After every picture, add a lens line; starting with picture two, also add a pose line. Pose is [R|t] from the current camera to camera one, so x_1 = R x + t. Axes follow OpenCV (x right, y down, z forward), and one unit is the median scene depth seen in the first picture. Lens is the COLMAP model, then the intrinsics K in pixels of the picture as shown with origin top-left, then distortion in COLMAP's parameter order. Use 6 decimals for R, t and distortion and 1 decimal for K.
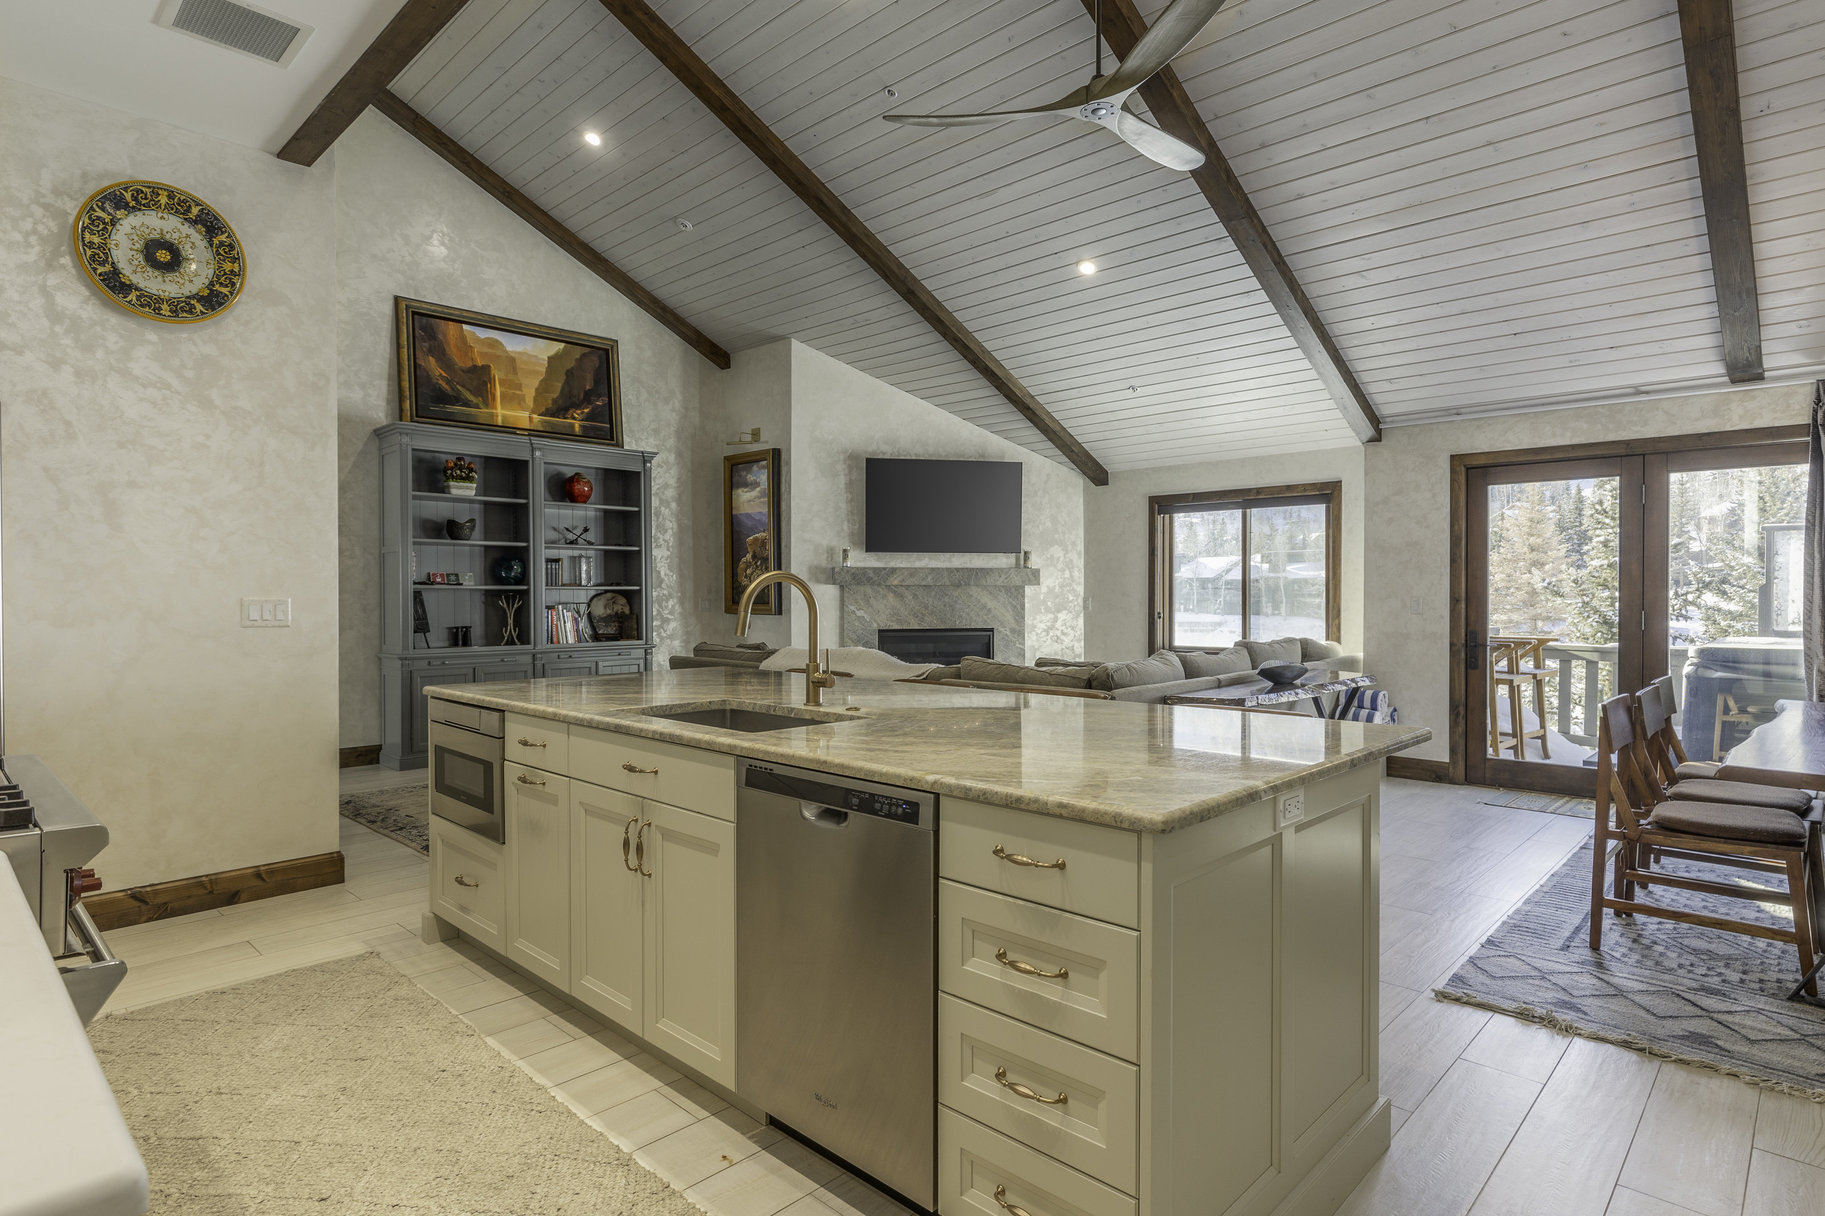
lens RADIAL K [[975.4, 0, 923.1], [0, 975.4, 606.2], [0, 0, 1]] dist [0.000932, -0.000891]
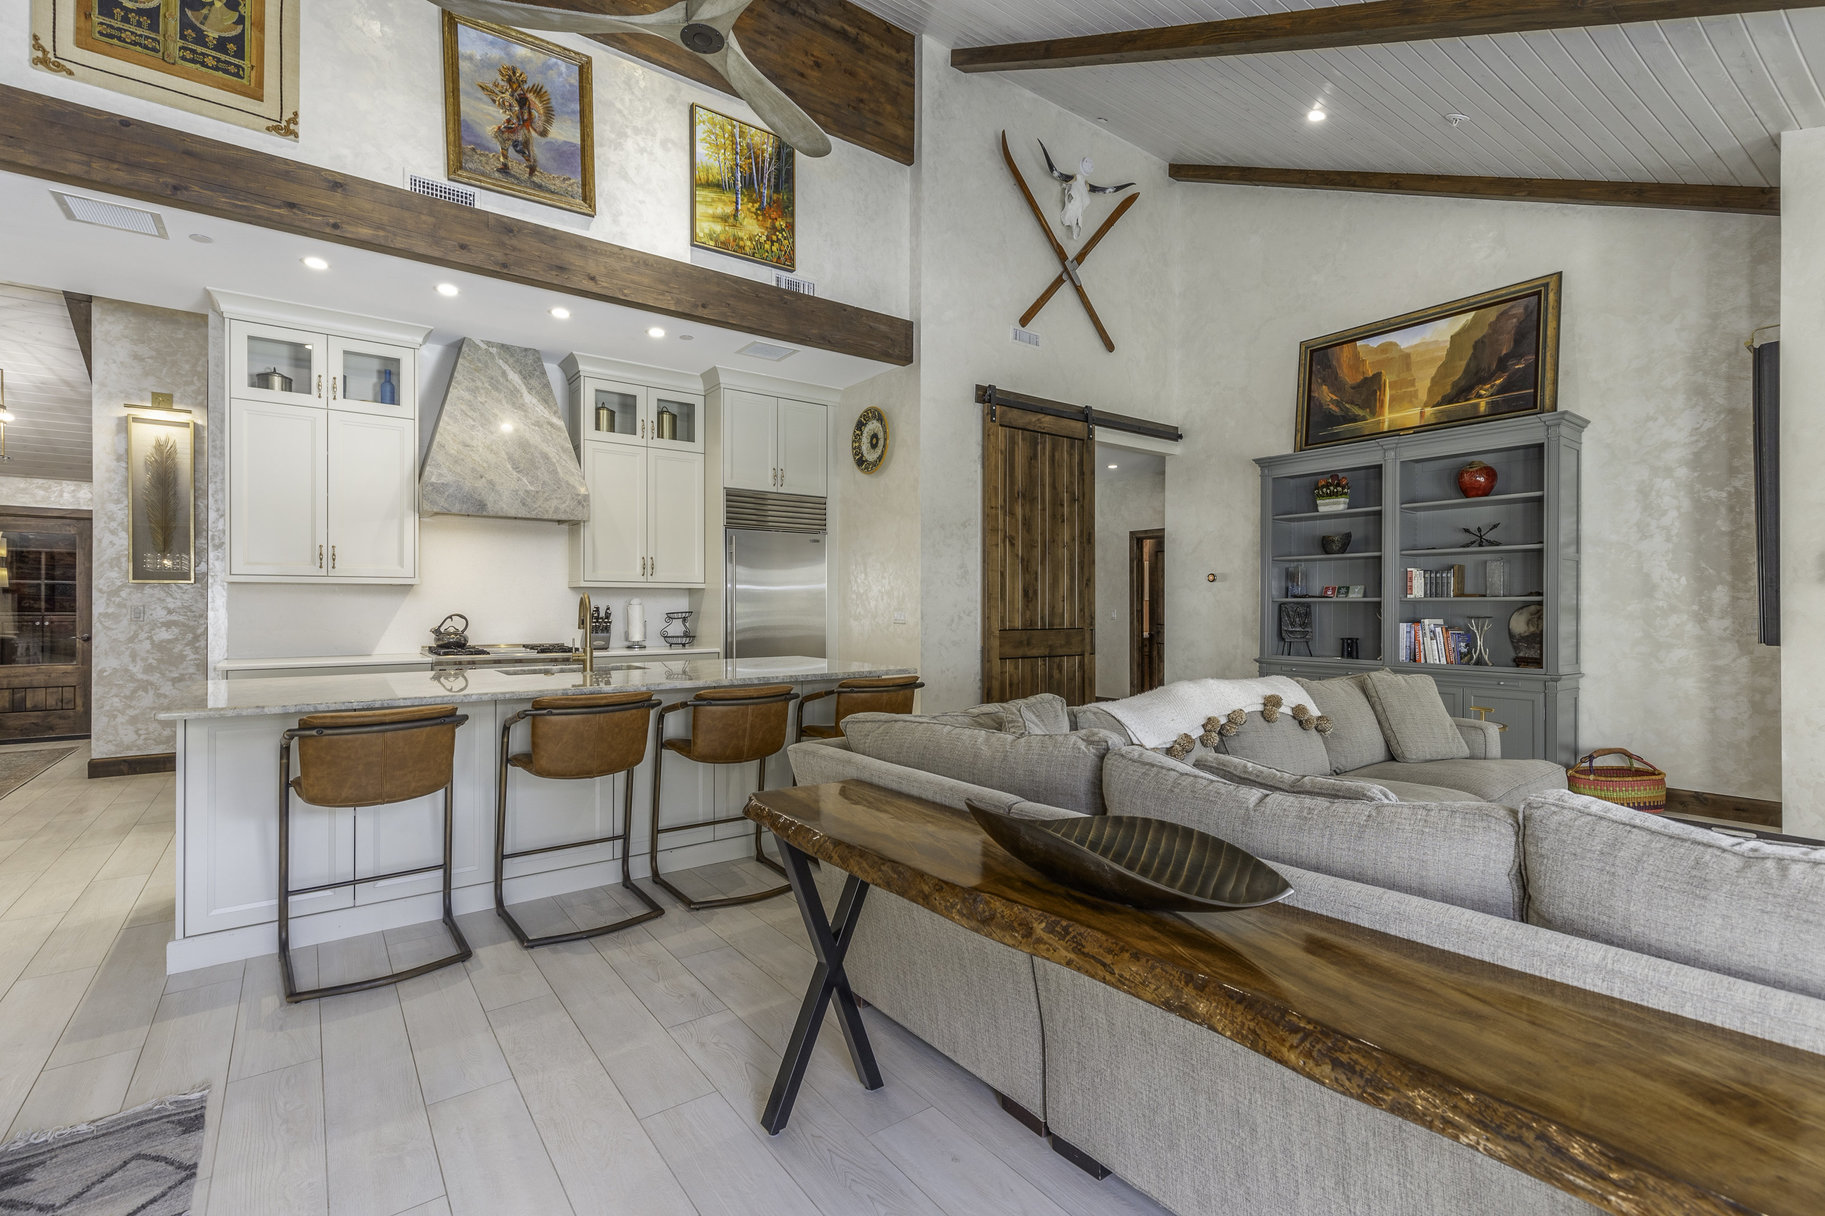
lens RADIAL K [[838.3, 0, 928.7], [0, 838.3, 604.1], [0, 0, 1]] dist [0.012178, -0.001628]
pose [[-0.163612, -0.001540, -0.986523, 0.456823], [-0.012551, 0.999921, 0.000520, -0.009640], [0.986445, 0.012467, -0.163619, 0.690963]]
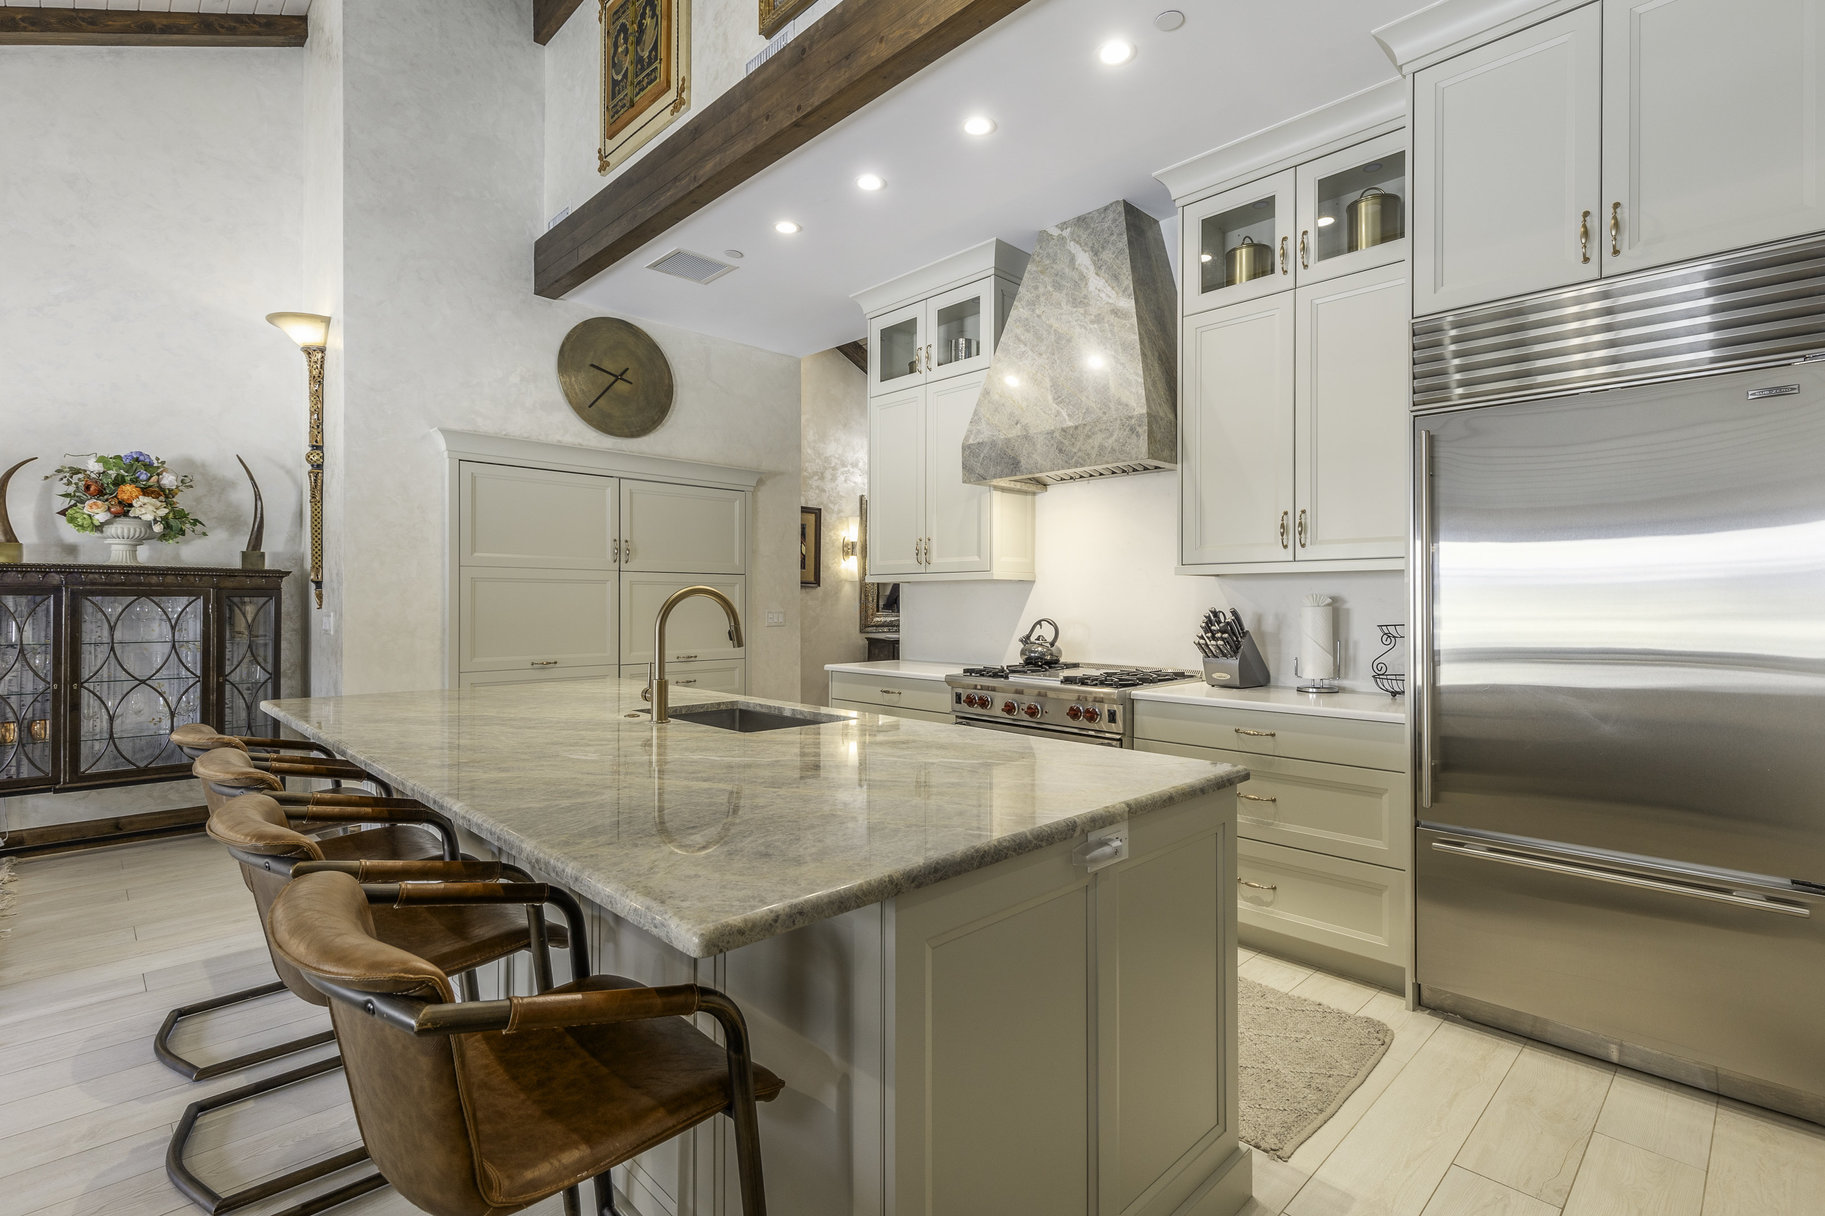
lens RADIAL K [[838.3, 0, 923.1], [0, 838.3, 601.0], [0, 0, 1]] dist [0.012178, -0.001628]
pose [[-0.999053, -0.001664, 0.043486, -0.135747], [-0.001213, 0.999945, 0.010387, -0.011554], [-0.043501, 0.010325, -0.999000, 0.699712]]
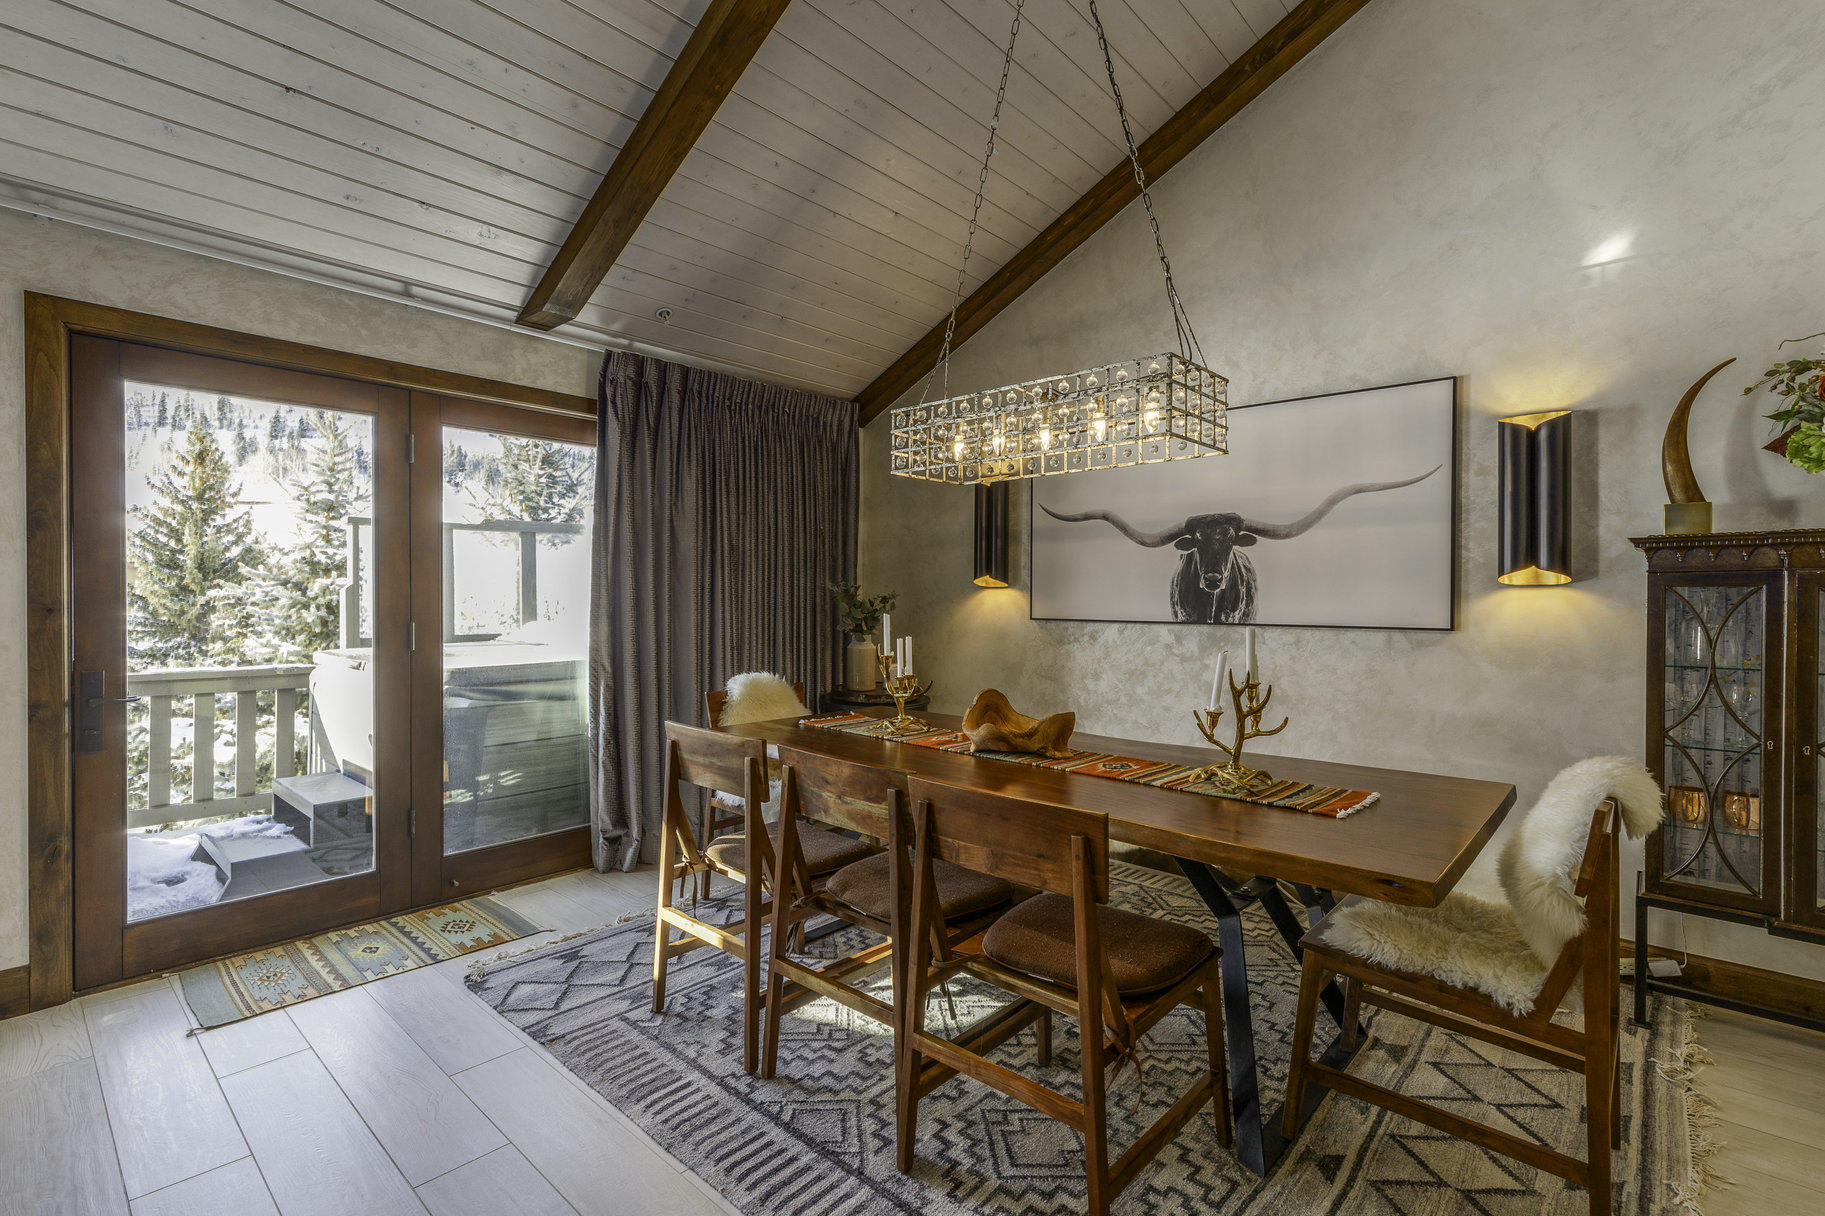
lens RADIAL K [[838.3, 0, 912.1], [0, 838.3, 605.7], [0, 0, 1]] dist [0.012178, -0.001628]
pose [[-0.016440, -0.009776, 0.999817, 0.118150], [0.008680, 0.999913, 0.009919, -0.007614], [-0.999827, 0.008842, -0.016354, 0.515435]]
